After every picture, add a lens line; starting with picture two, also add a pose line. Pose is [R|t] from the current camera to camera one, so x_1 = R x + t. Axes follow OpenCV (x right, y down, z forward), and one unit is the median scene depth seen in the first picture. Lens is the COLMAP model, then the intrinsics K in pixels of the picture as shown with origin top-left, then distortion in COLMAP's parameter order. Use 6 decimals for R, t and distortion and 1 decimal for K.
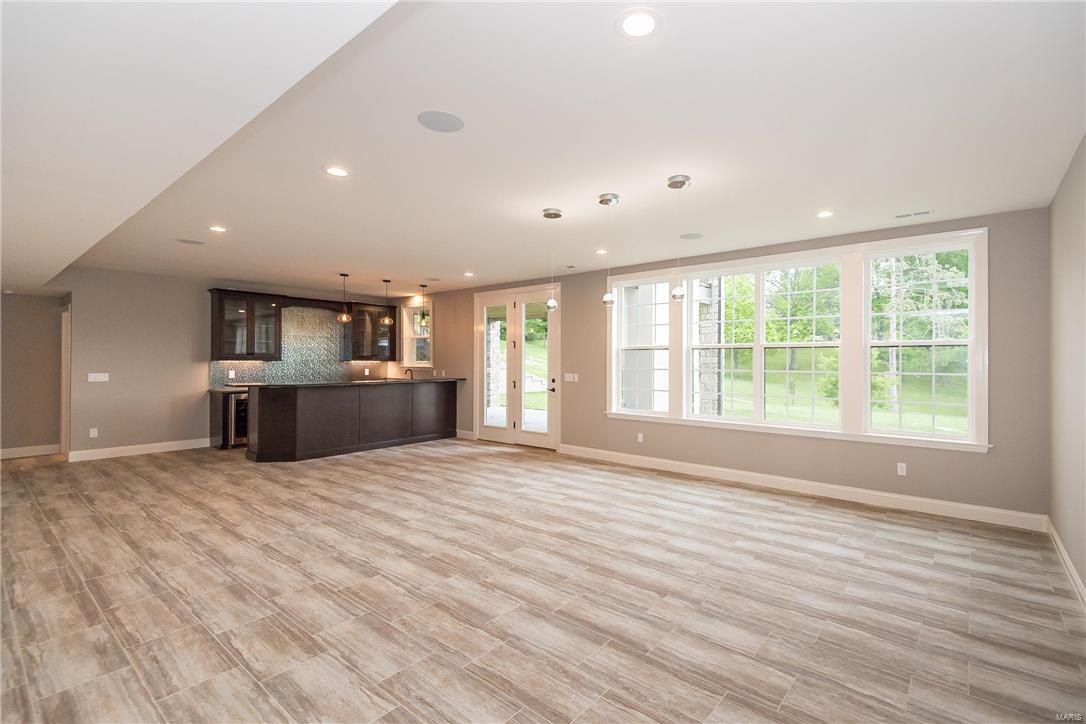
lens RADIAL K [[498.6, 0, 566.4], [0, 498.6, 354.8], [0, 0, 1]] dist [0.018837, -0.000270]
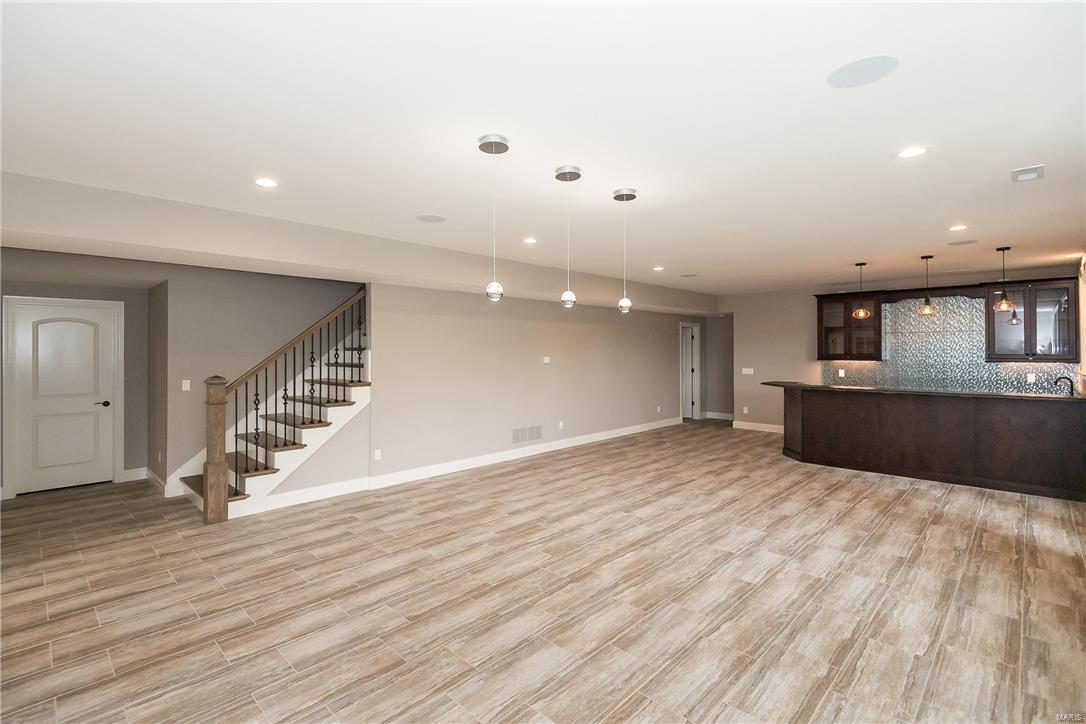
lens RADIAL K [[498.6, 0, 569.6], [0, 498.6, 346.9], [0, 0, 1]] dist [0.018837, -0.000270]
pose [[-0.060609, -0.005120, -0.998148, 1.036409], [0.009877, 0.999935, -0.005729, -0.038537], [0.998113, -0.010205, -0.060554, 1.230391]]
